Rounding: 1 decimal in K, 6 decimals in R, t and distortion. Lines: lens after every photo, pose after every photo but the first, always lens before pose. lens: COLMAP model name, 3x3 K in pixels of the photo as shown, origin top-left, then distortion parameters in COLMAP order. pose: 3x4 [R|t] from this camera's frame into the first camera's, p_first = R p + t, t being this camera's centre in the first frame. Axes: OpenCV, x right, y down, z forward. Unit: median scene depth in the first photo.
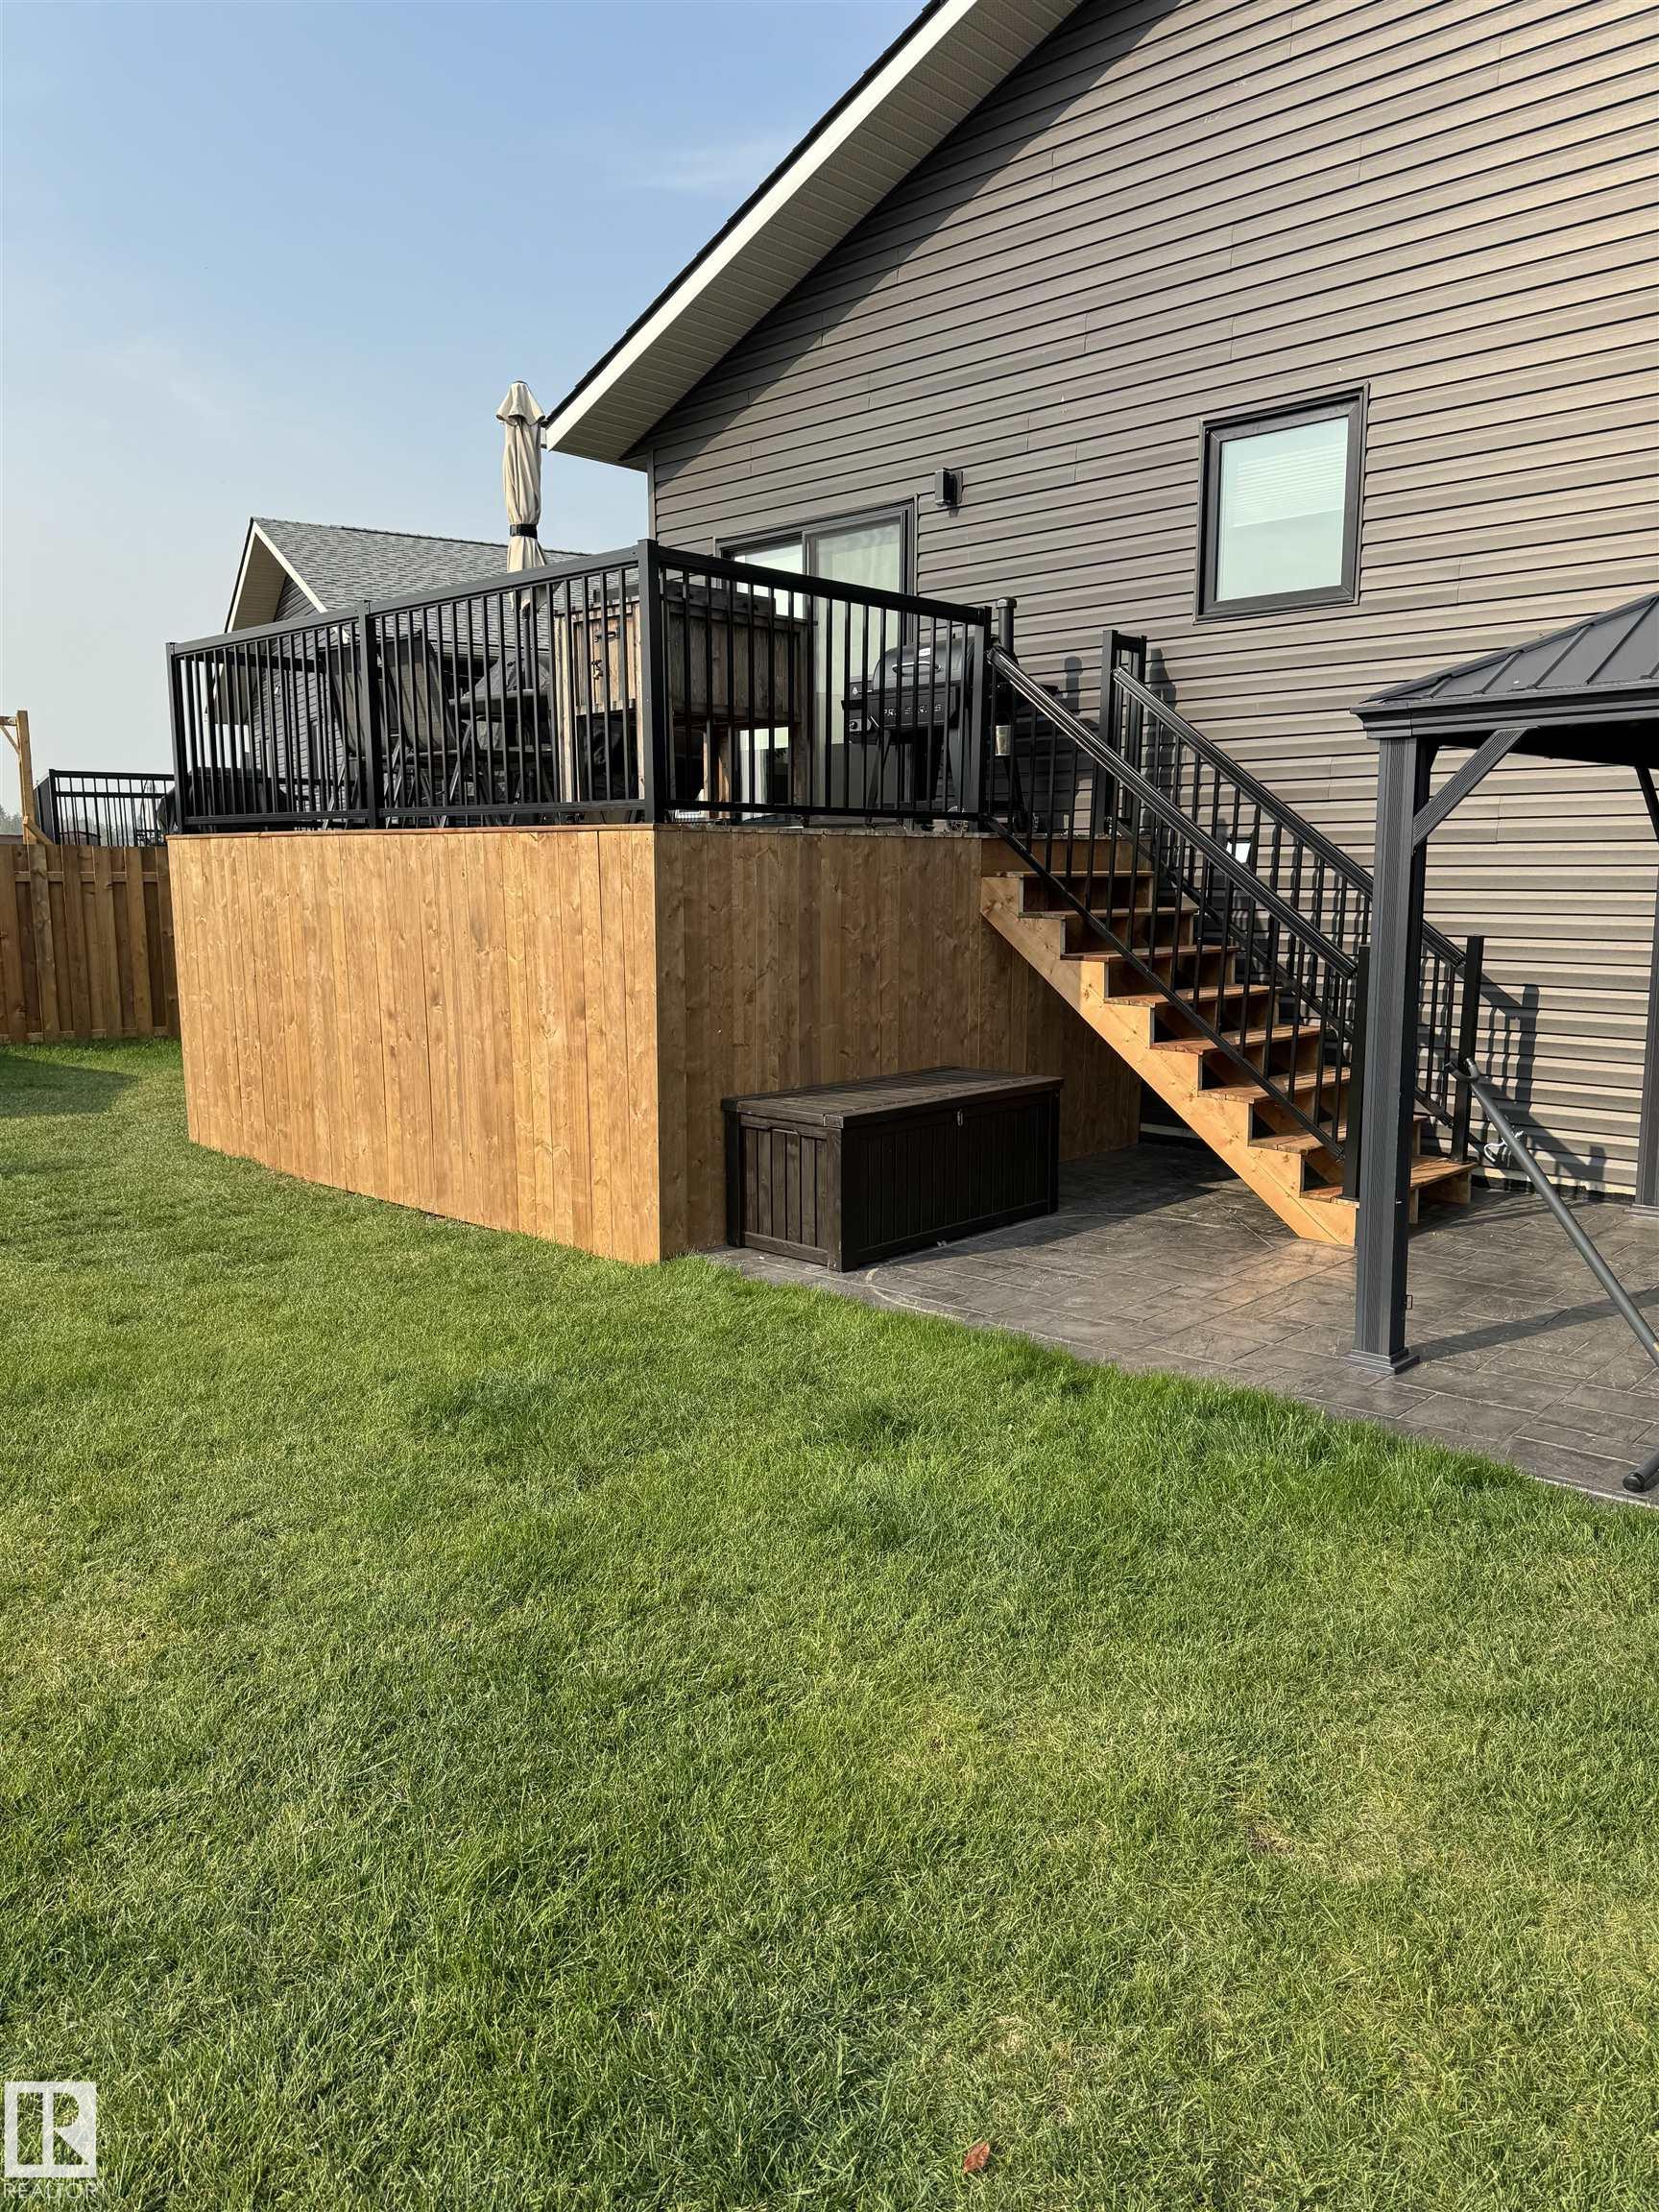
lens RADIAL K [[1560.8, 0, 829.5], [0, 1560.8, 1106.0], [0, 0, 1]] dist [-0.000980, -0.001574]
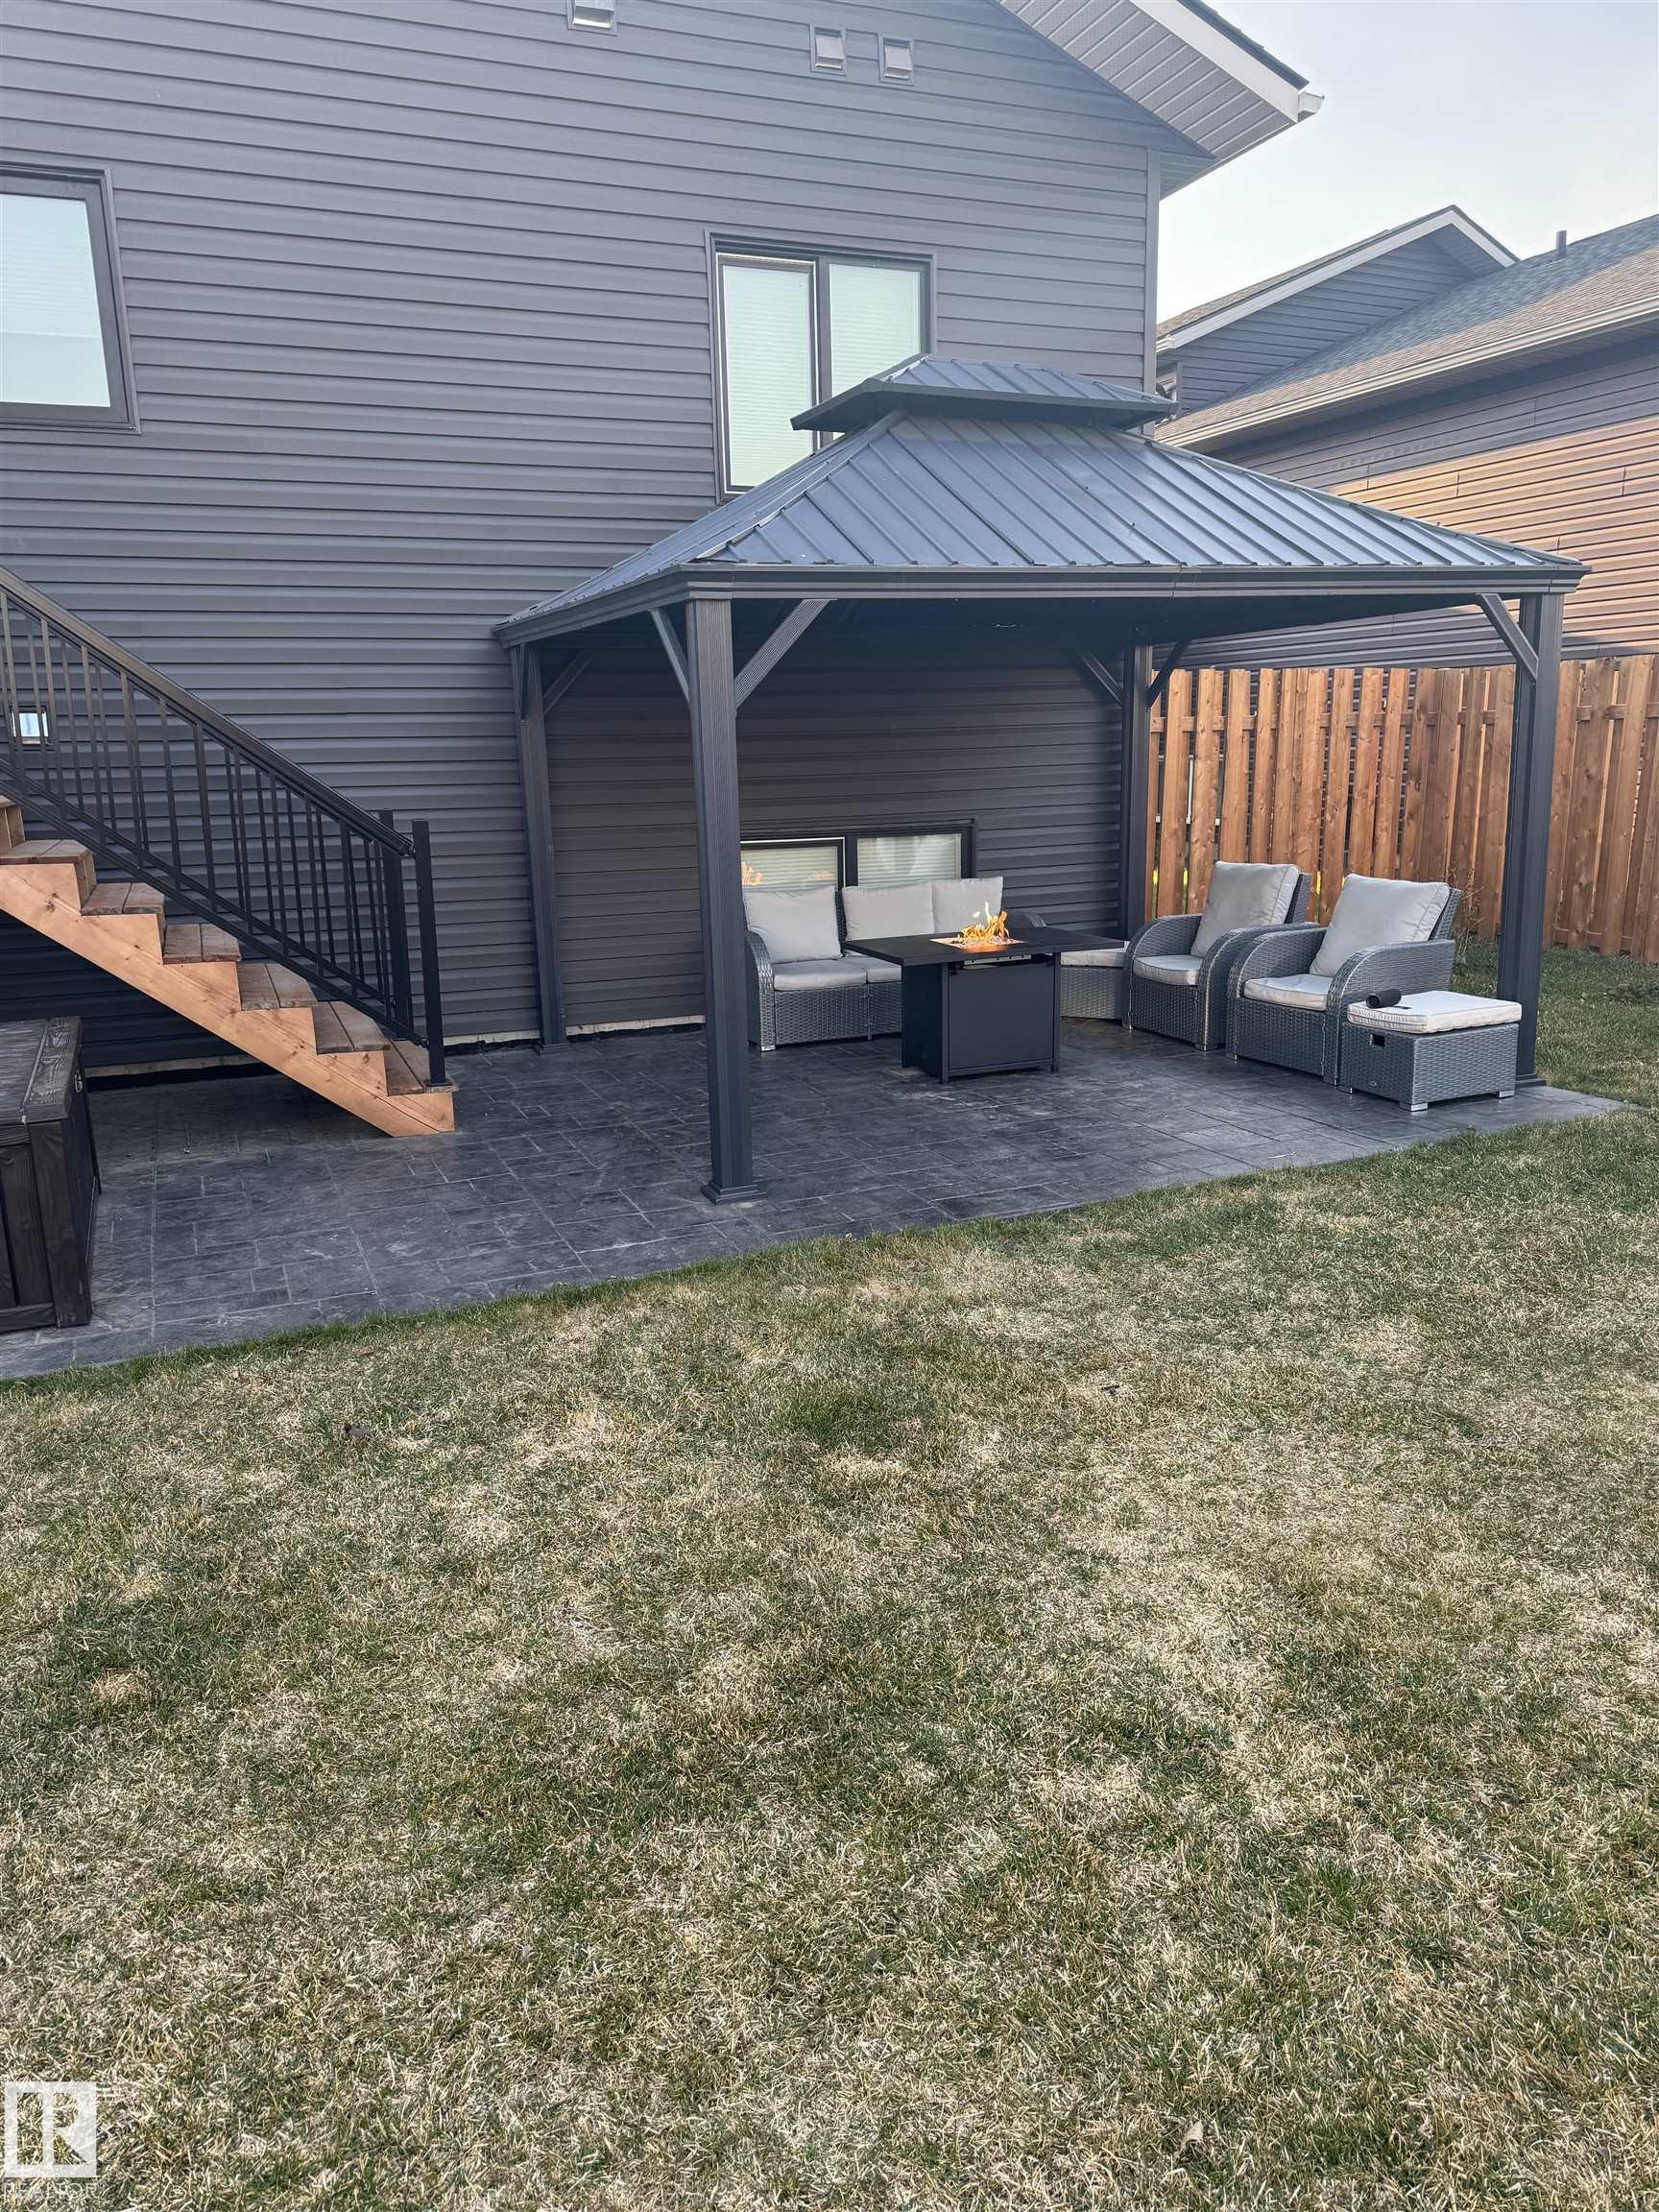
lens RADIAL K [[1560.8, 0, 829.5], [0, 1560.8, 1106.0], [0, 0, 1]] dist [-0.000980, -0.001574]
pose [[0.406731, -0.212834, 0.888409, -0.465832], [0.153694, 0.974563, 0.163110, -0.051966], [-0.900526, 0.070201, 0.429097, 0.401804]]
